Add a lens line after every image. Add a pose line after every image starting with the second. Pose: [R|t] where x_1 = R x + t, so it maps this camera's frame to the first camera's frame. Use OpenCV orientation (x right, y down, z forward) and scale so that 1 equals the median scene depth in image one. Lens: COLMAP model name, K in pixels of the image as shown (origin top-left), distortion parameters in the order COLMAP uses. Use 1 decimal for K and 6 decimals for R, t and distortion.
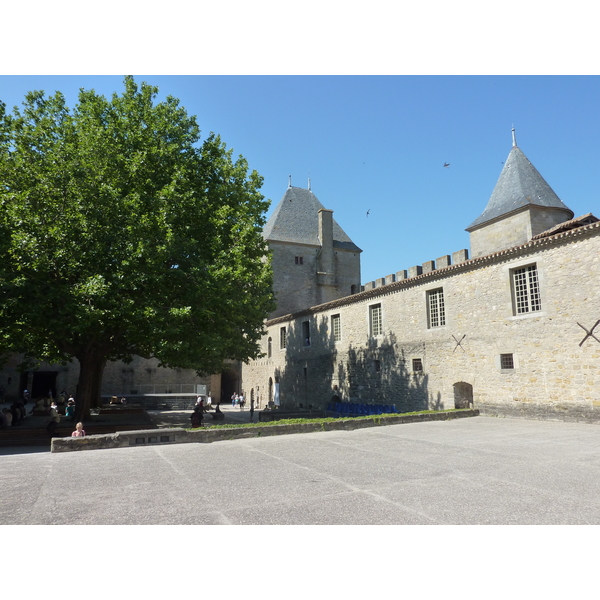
lens RADIAL K [[490.4, 0, 299.4], [0, 490.4, 298.7], [0, 0, 1]] dist [-0.029276, 0.002378]
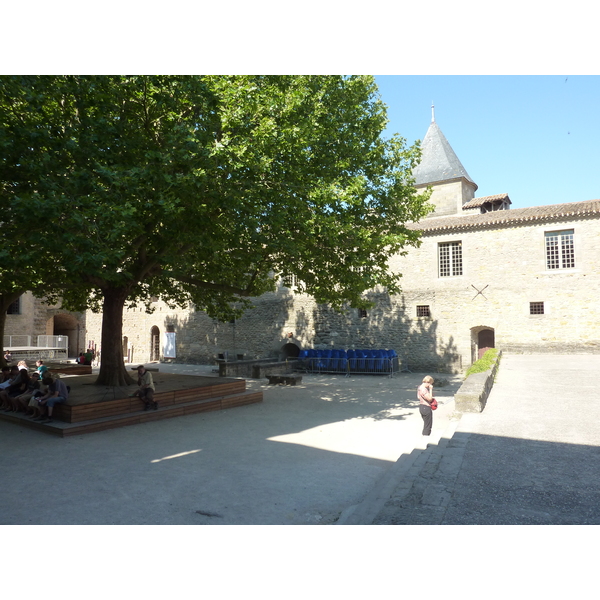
lens RADIAL K [[490.4, 0, 299.5], [0, 490.4, 301.5], [0, 0, 1]] dist [-0.029276, 0.002378]
pose [[0.802729, 0.029095, 0.595633, -0.623130], [-0.086871, 0.993860, 0.068528, 0.065885], [-0.589982, -0.106753, 0.800328, 0.315891]]
